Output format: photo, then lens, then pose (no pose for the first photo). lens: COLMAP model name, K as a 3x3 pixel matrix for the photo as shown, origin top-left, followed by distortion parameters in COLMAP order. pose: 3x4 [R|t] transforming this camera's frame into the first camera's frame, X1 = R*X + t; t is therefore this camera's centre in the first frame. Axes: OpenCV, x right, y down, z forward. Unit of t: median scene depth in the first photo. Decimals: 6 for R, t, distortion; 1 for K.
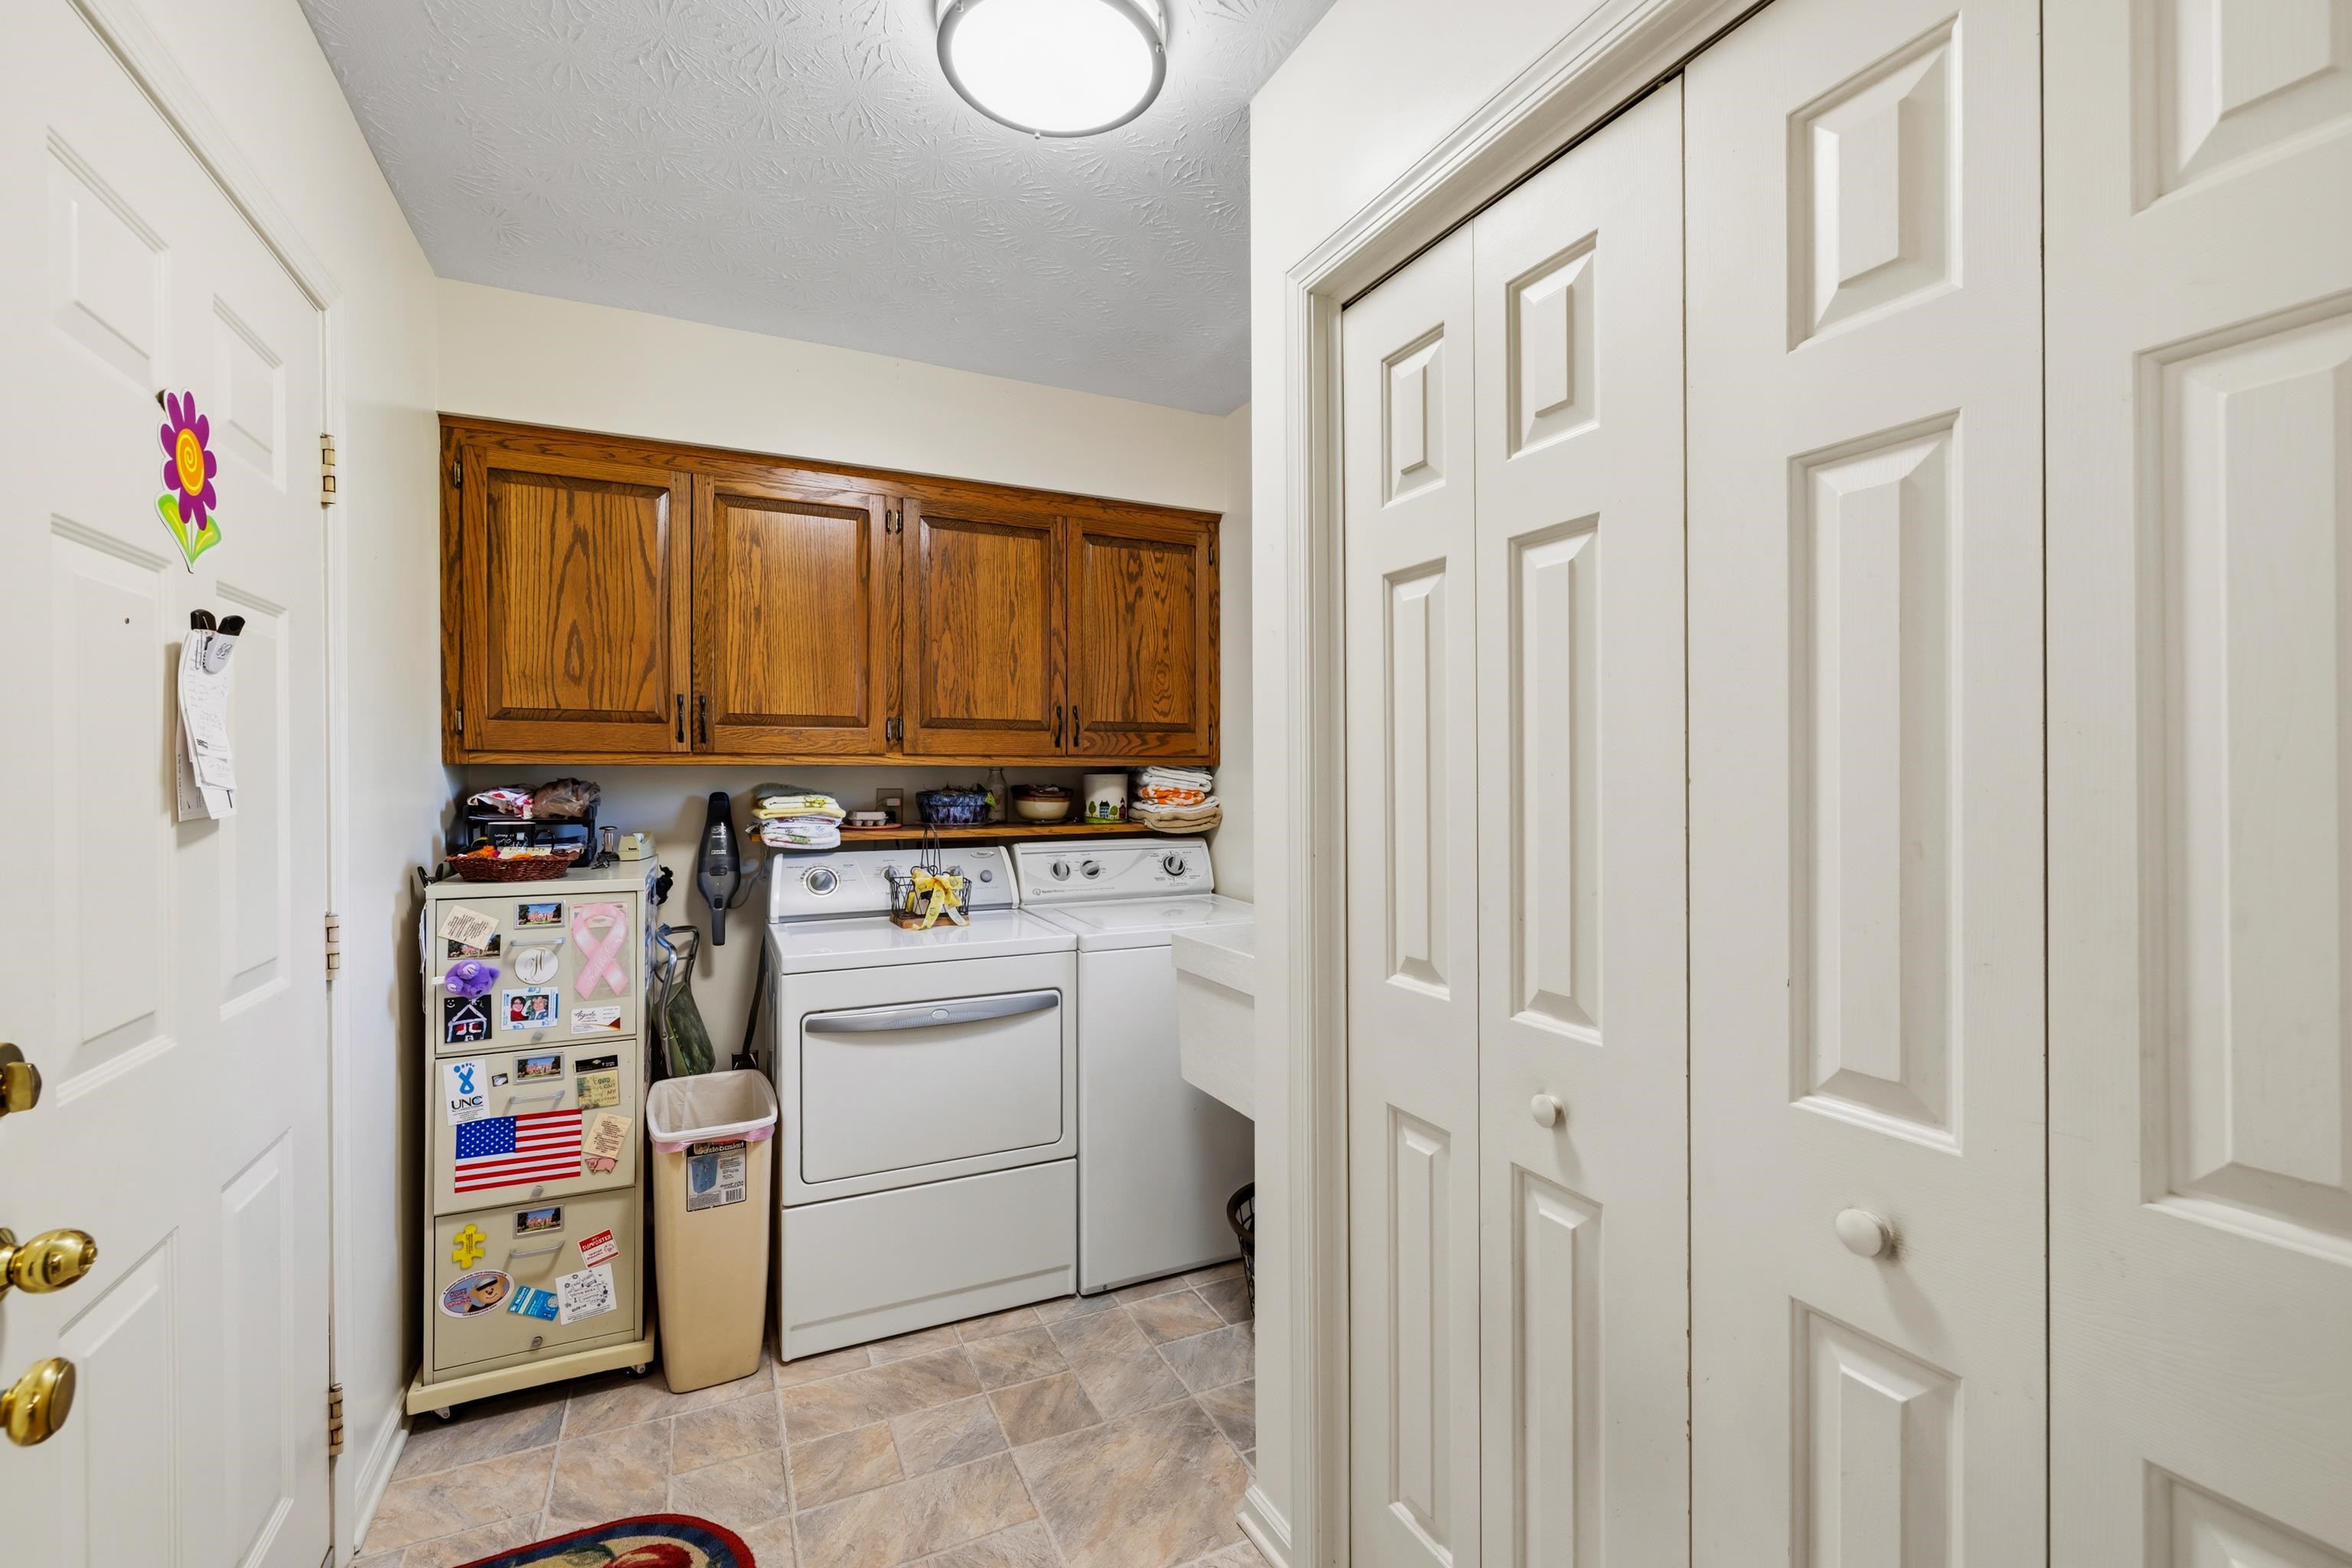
lens RADIAL K [[991.6, 0, 1183.0], [0, 991.6, 776.9], [0, 0, 1]] dist [0.000963, 0.000928]
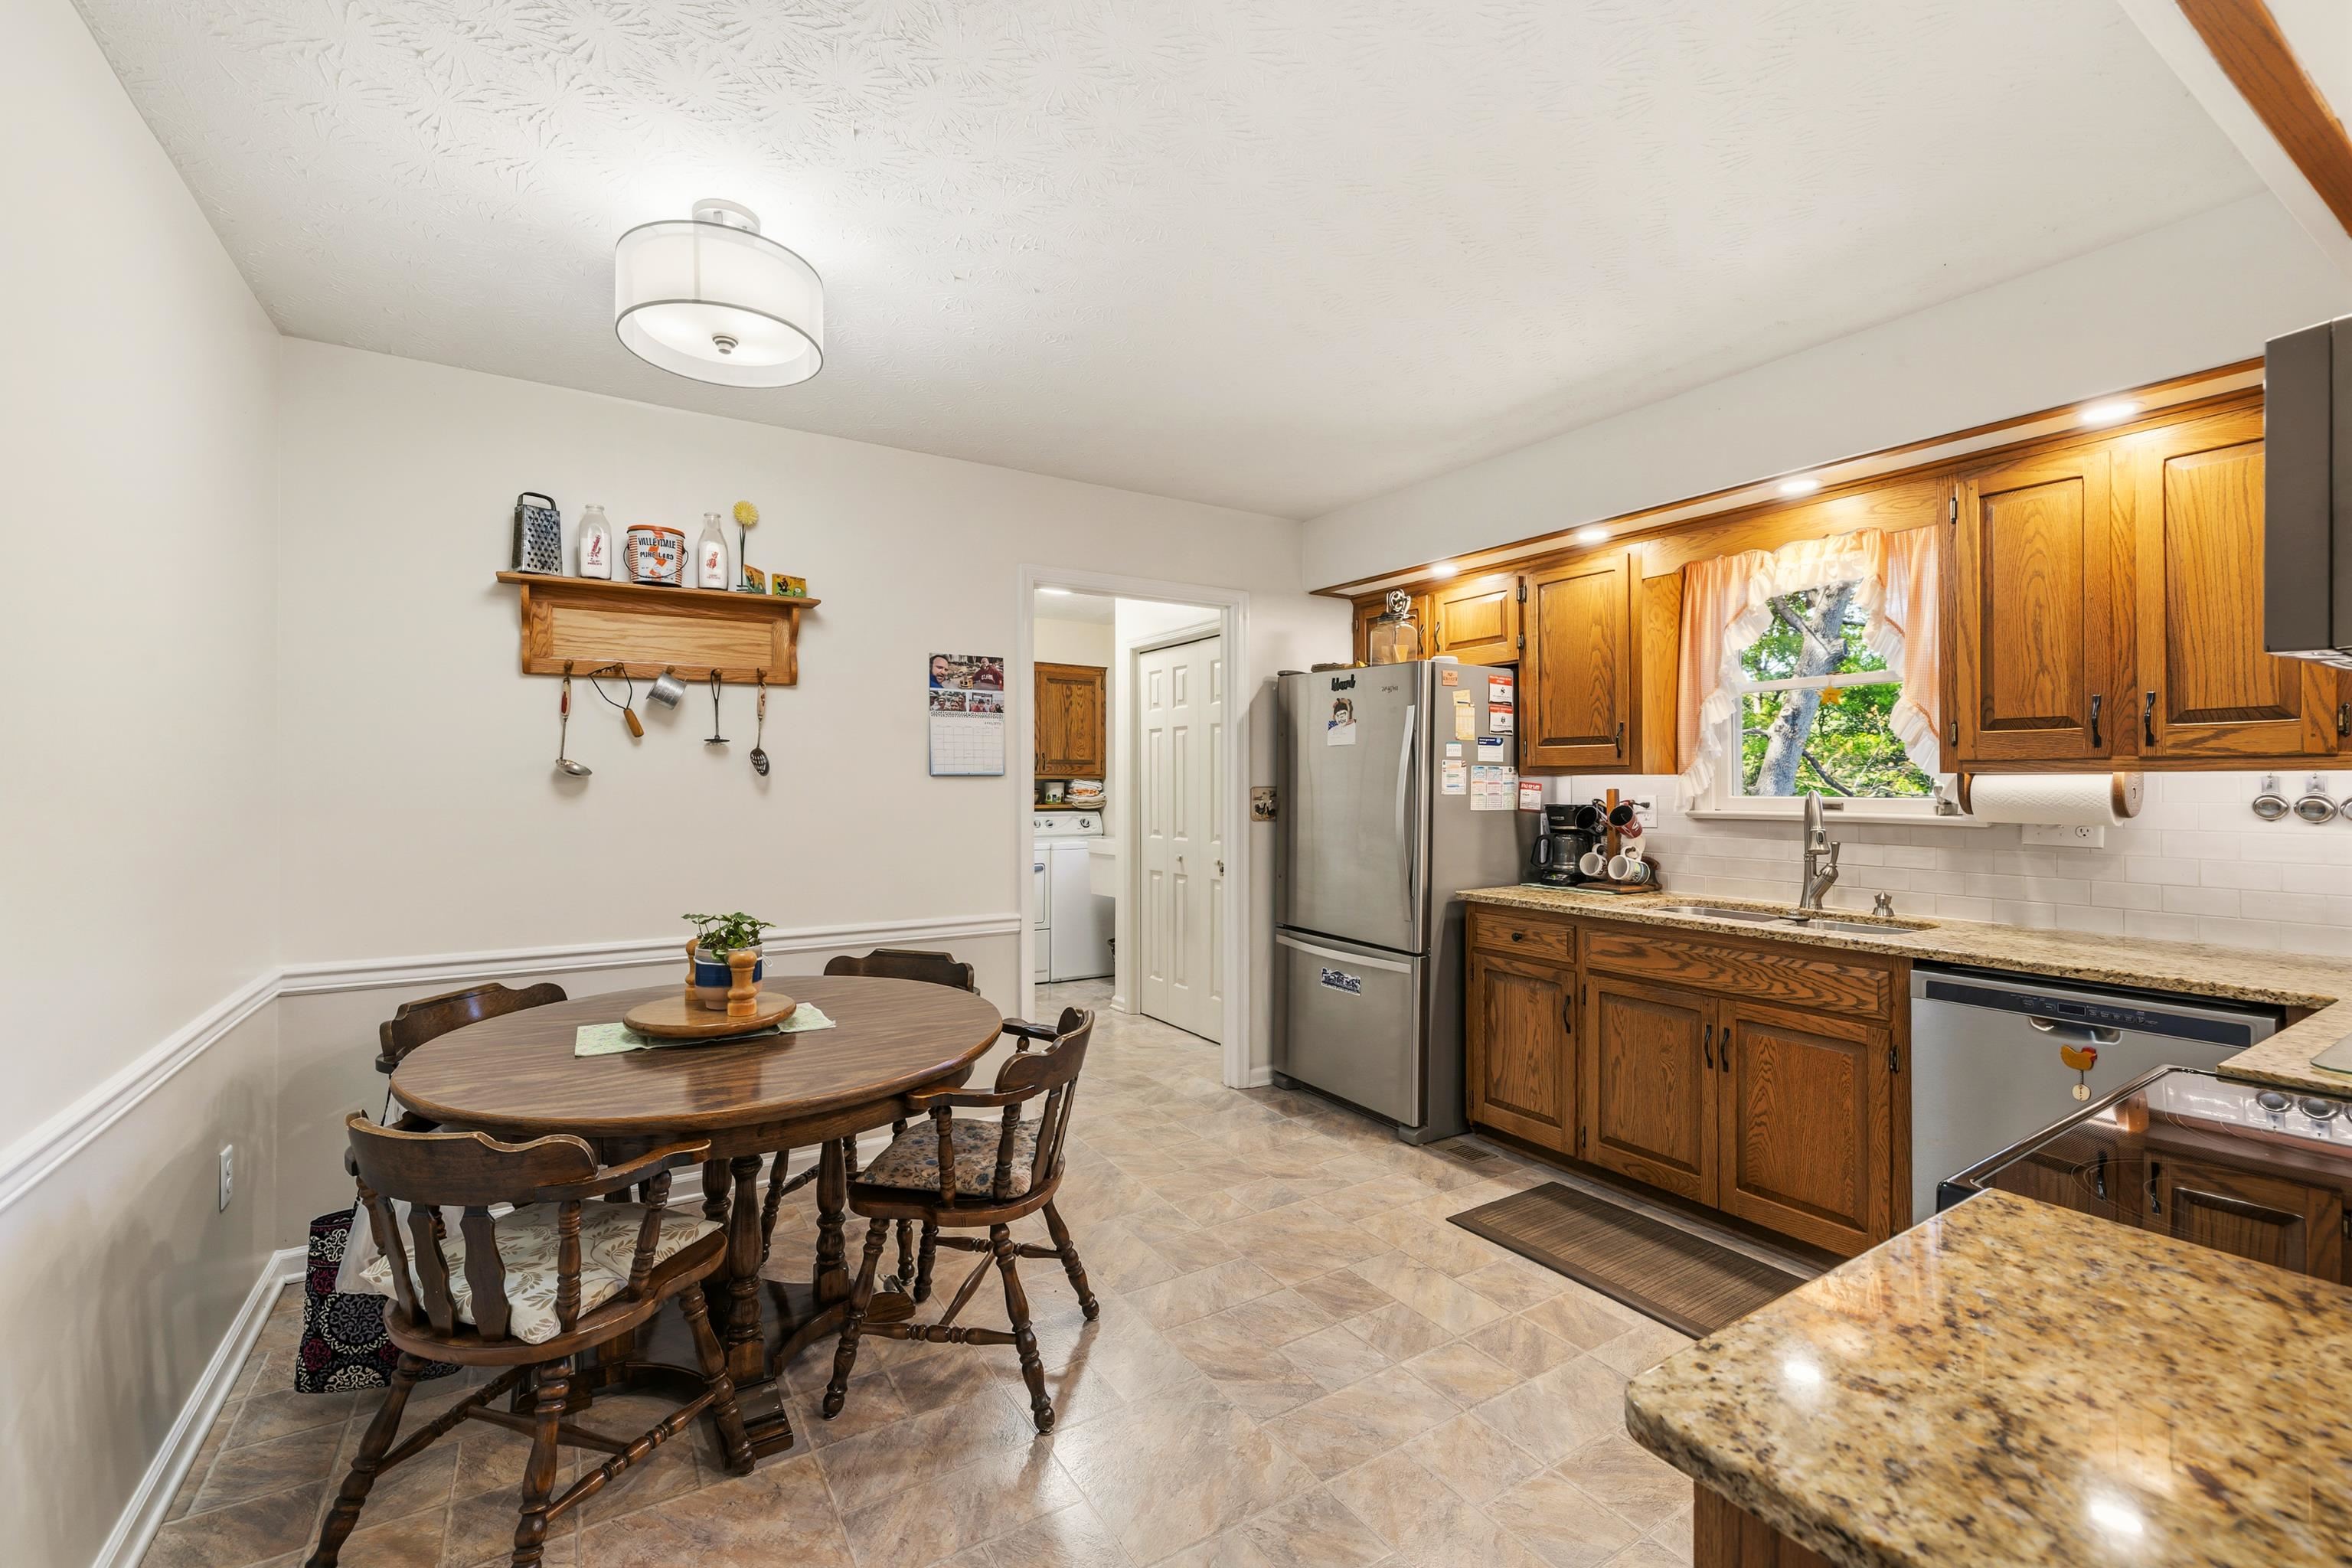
lens RADIAL K [[991.6, 0, 1175.9], [0, 991.6, 779.1], [0, 0, 1]] dist [0.000963, 0.000928]
pose [[0.994218, 0.006083, 0.107209, -0.104598], [-0.005156, 0.999947, -0.008925, 0.019395], [-0.107258, 0.008321, 0.994196, -2.880056]]
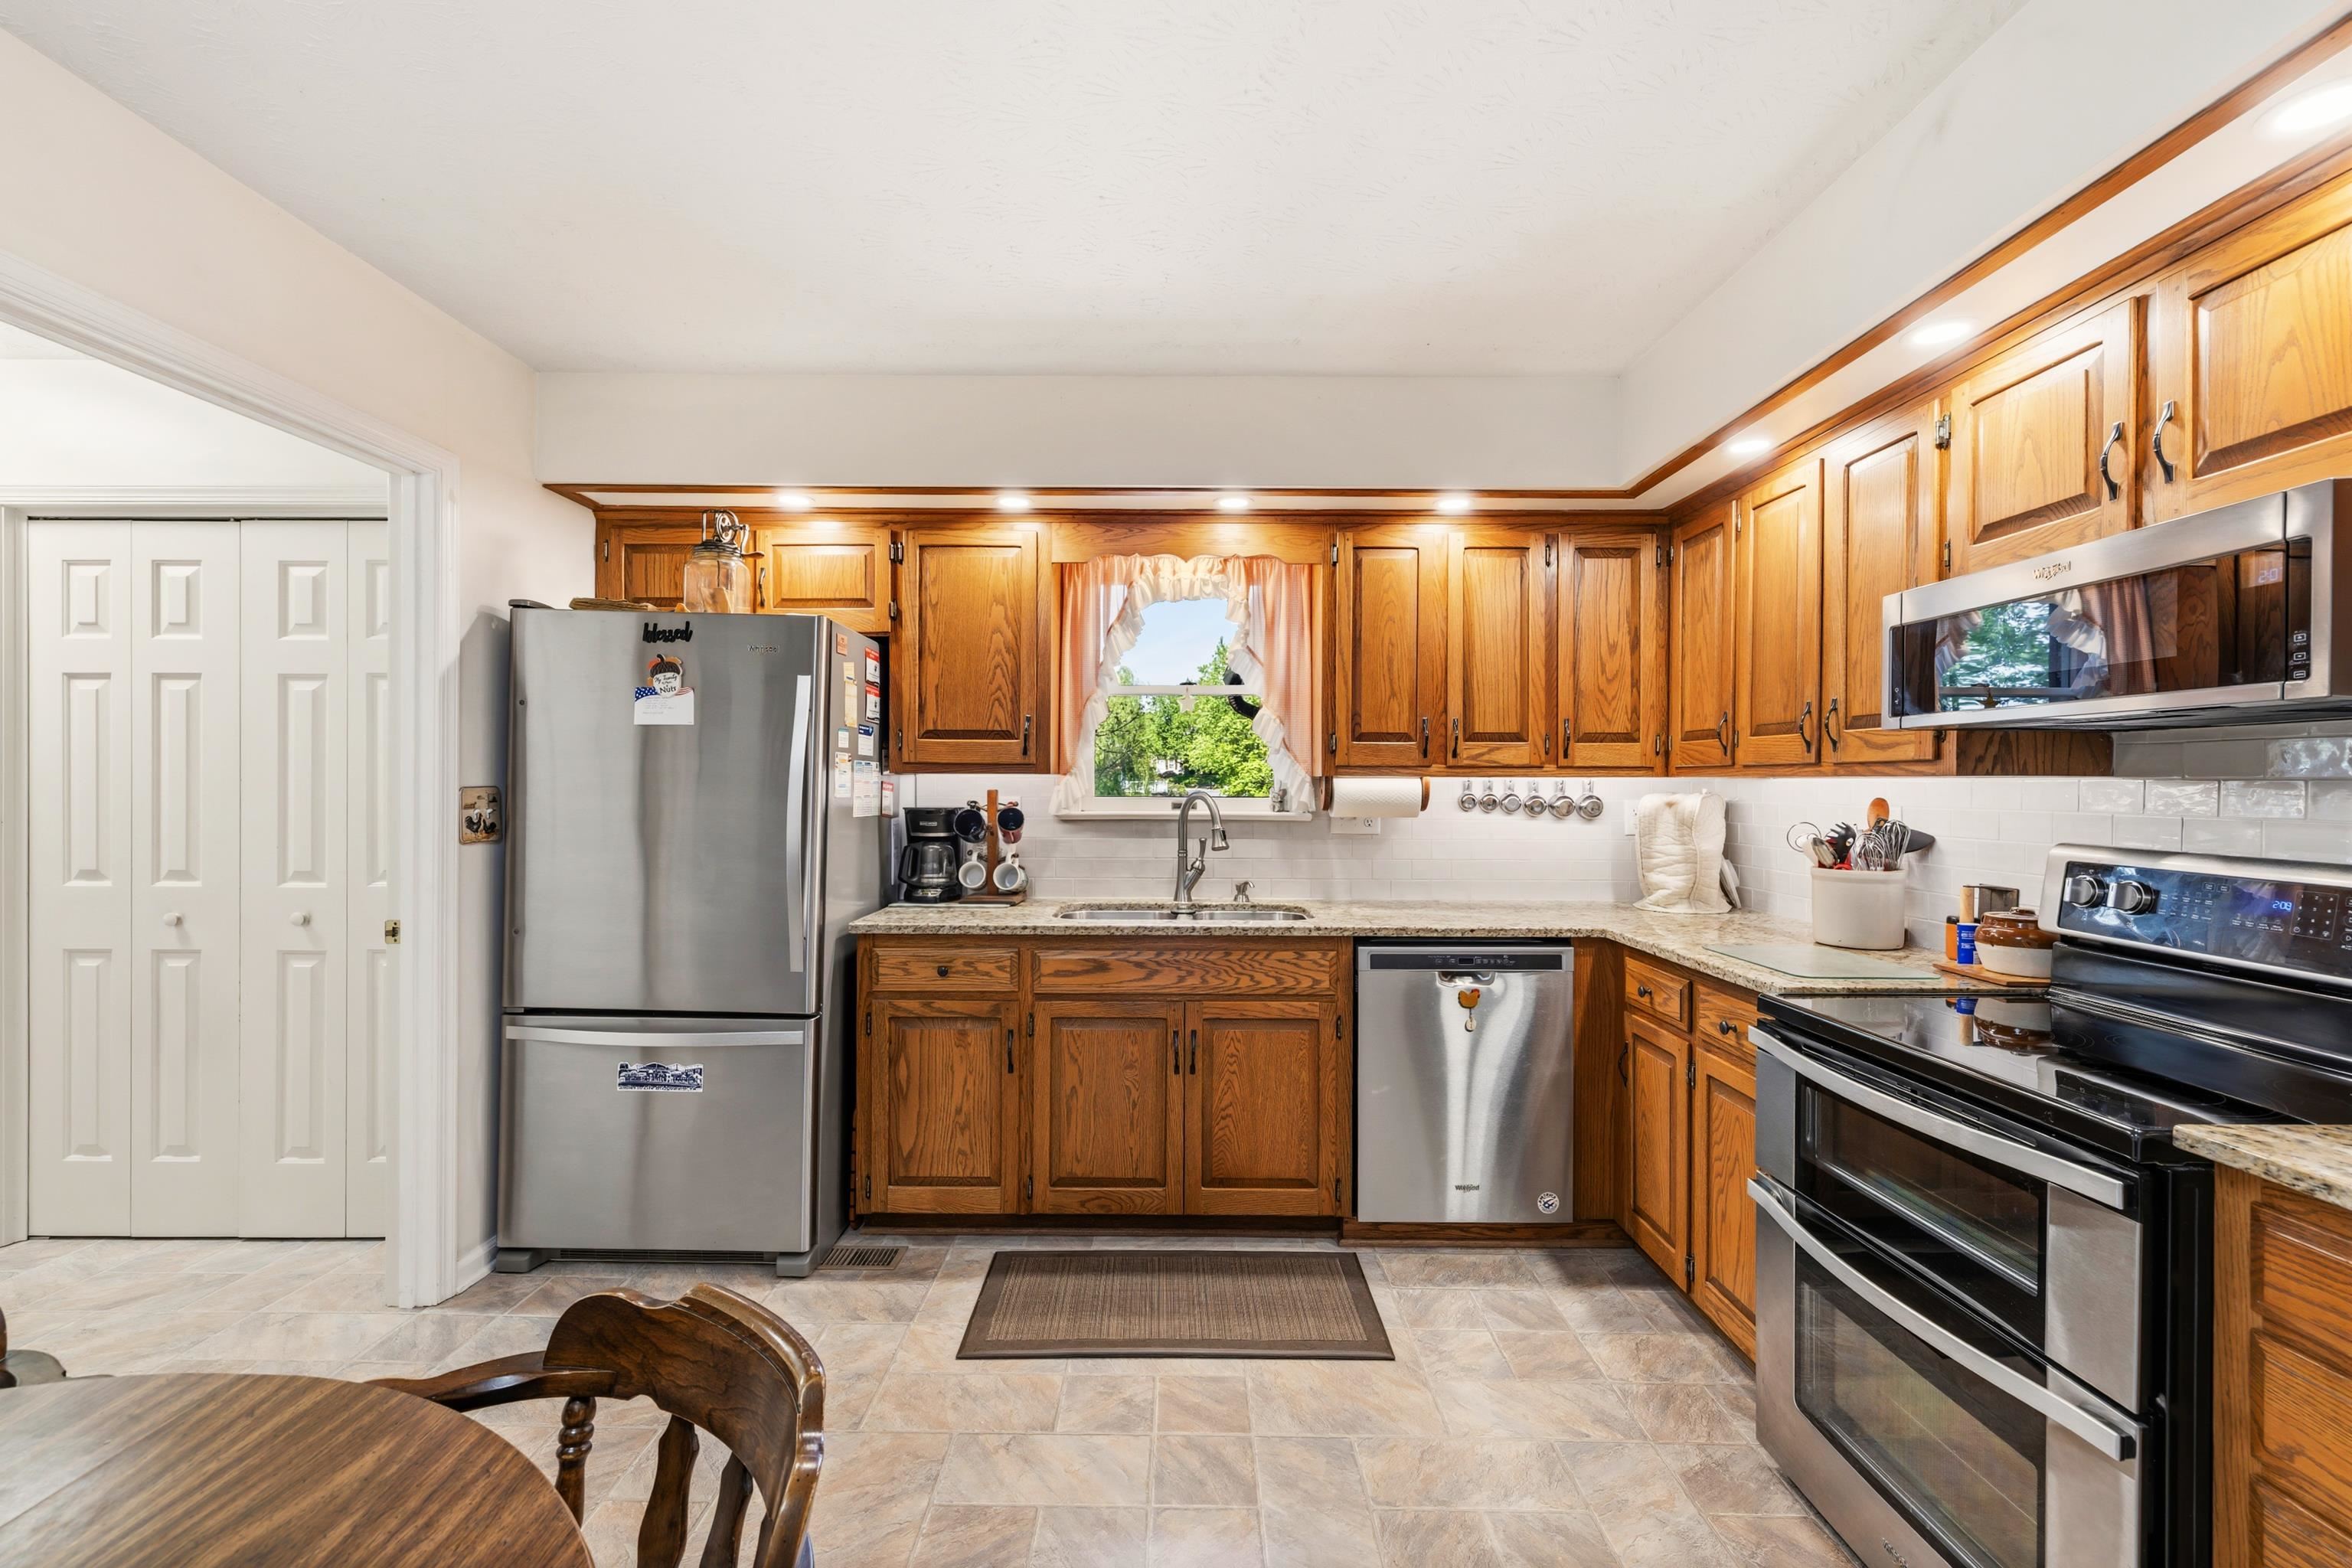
lens RADIAL K [[991.6, 0, 1173.7], [0, 991.6, 785.7], [0, 0, 1]] dist [0.000963, 0.000928]
pose [[0.442607, 0.005020, 0.896702, -0.592464], [-0.003481, 0.999986, -0.003881, 0.014931], [-0.896709, -0.001404, 0.442618, -1.846700]]
